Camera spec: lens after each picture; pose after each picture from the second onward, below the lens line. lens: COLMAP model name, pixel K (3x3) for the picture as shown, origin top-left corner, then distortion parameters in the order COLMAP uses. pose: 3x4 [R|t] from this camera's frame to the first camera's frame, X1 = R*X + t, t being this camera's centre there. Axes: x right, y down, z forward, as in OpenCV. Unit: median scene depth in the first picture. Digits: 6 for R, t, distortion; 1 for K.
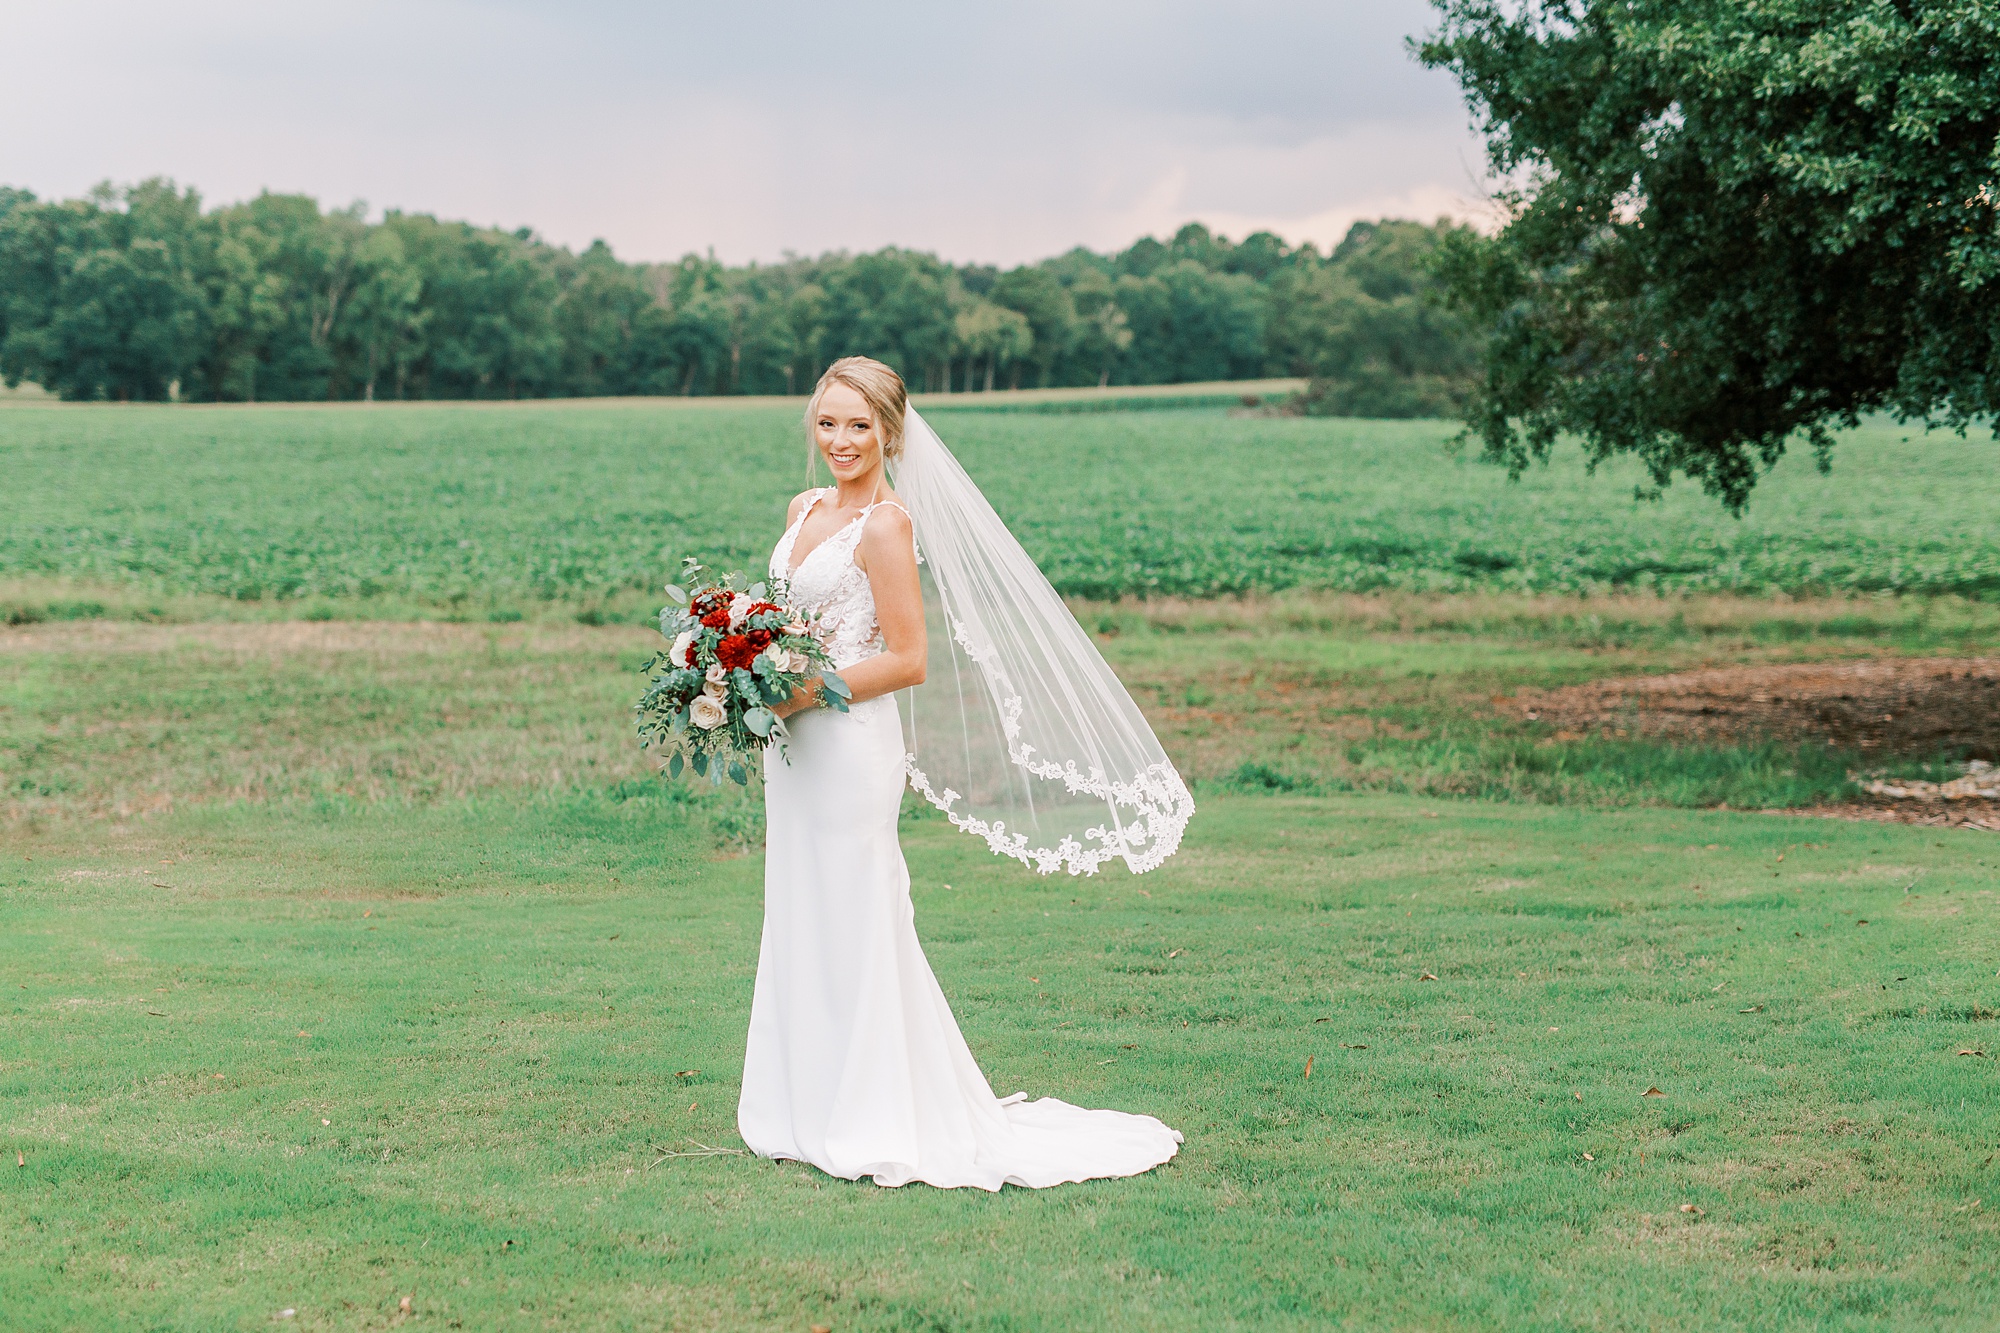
lens RADIAL K [[2650.5, 0, 1000.0], [0, 2650.5, 666.5], [0, 0, 1]] dist [0.008095, 0.001135]
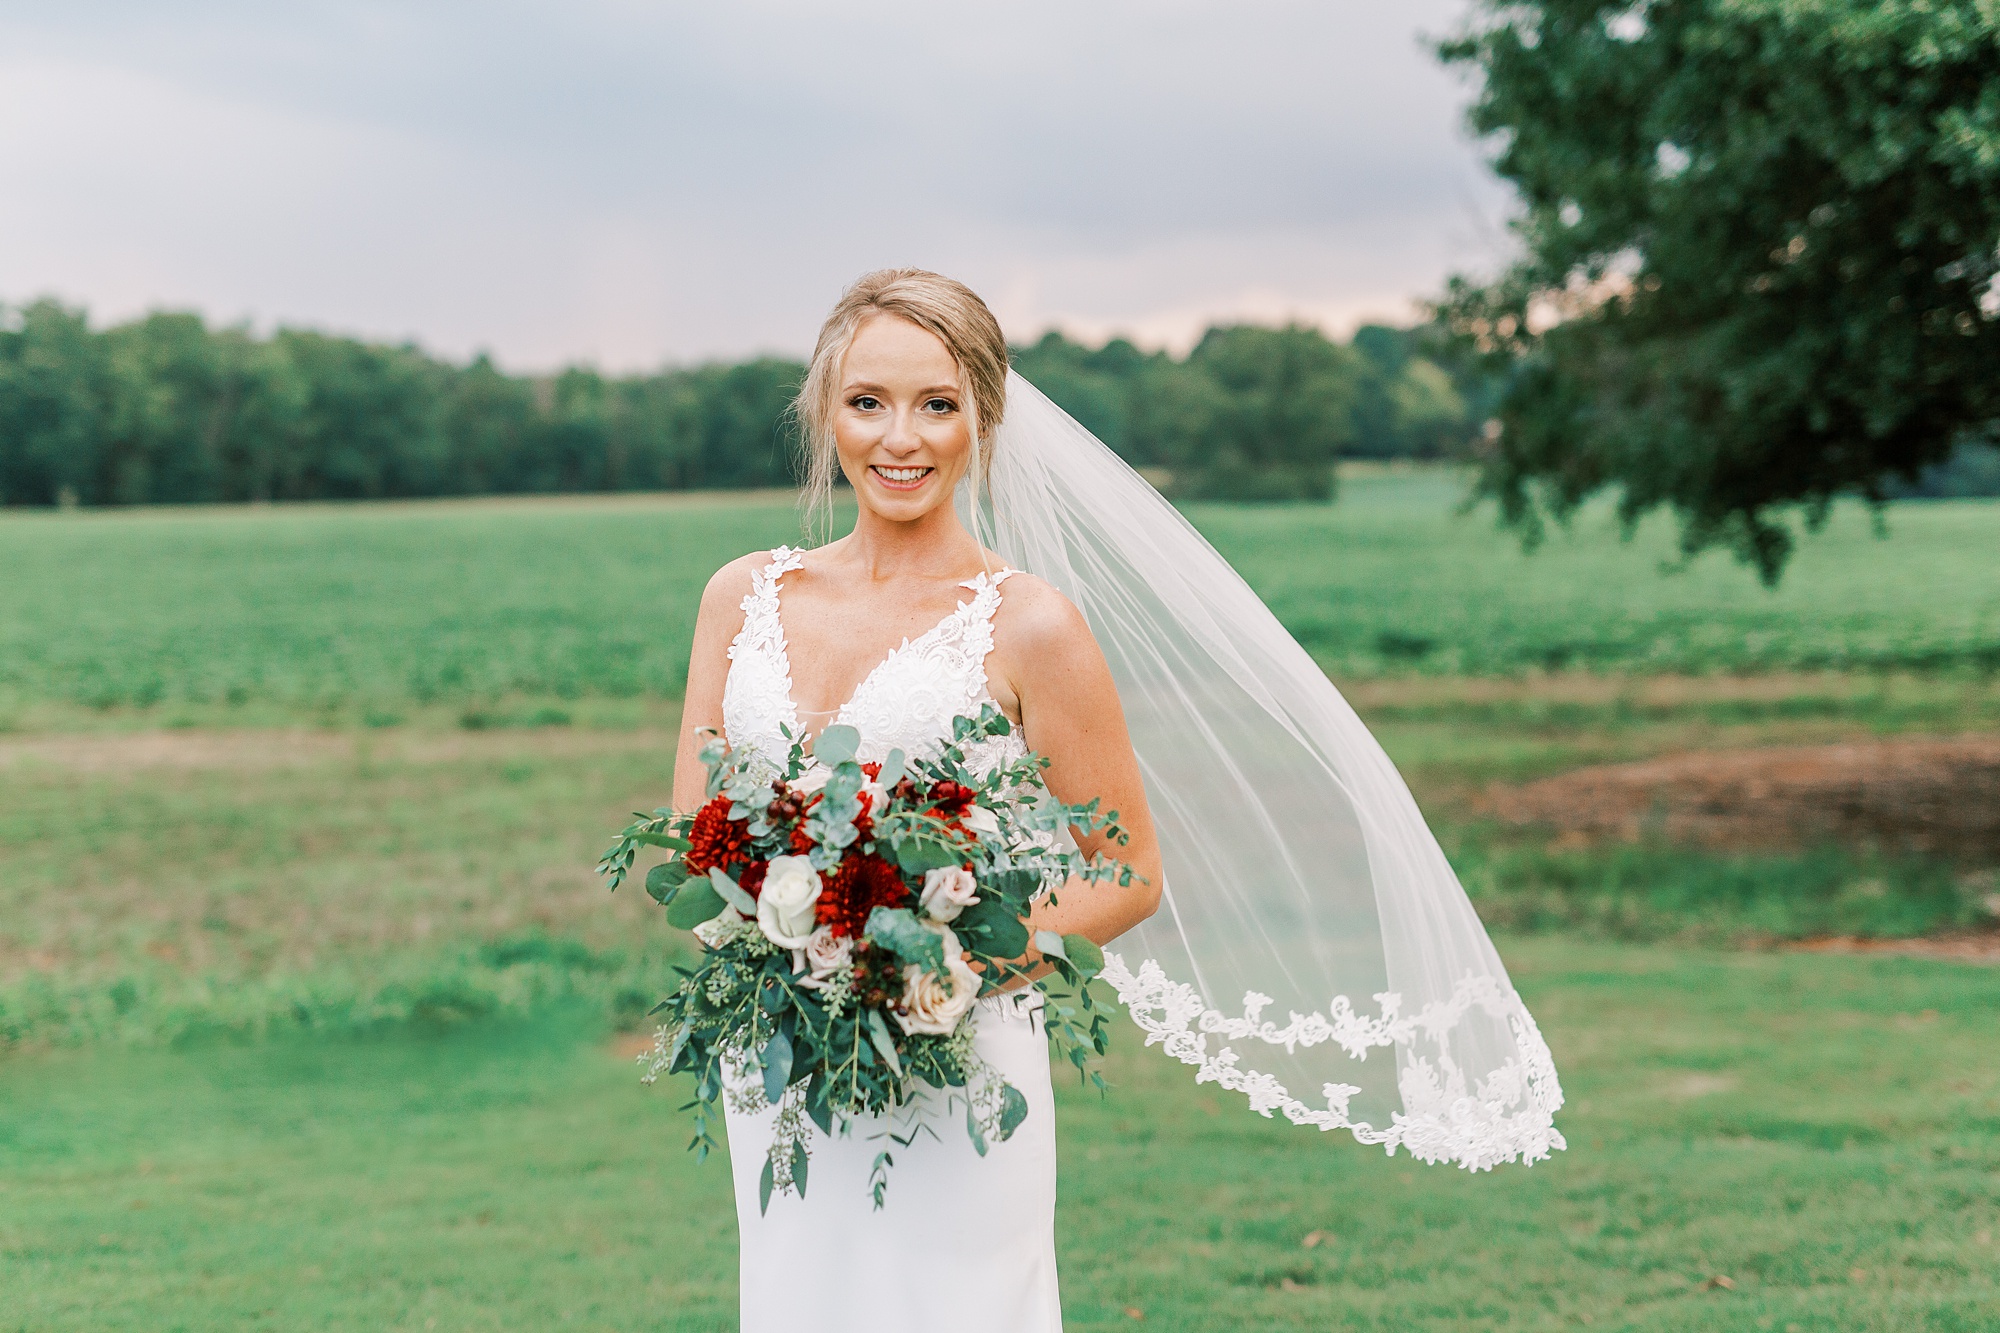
lens RADIAL K [[2490.3, 0, 1000.9], [0, 2490.3, 760.7], [0, 0, 1]] dist [-0.029262, -0.073523]
pose [[0.998457, -0.021028, 0.051401, -0.014345], [0.020771, 0.999769, 0.005530, -0.006264], [-0.051505, -0.004454, 0.998663, 0.119932]]
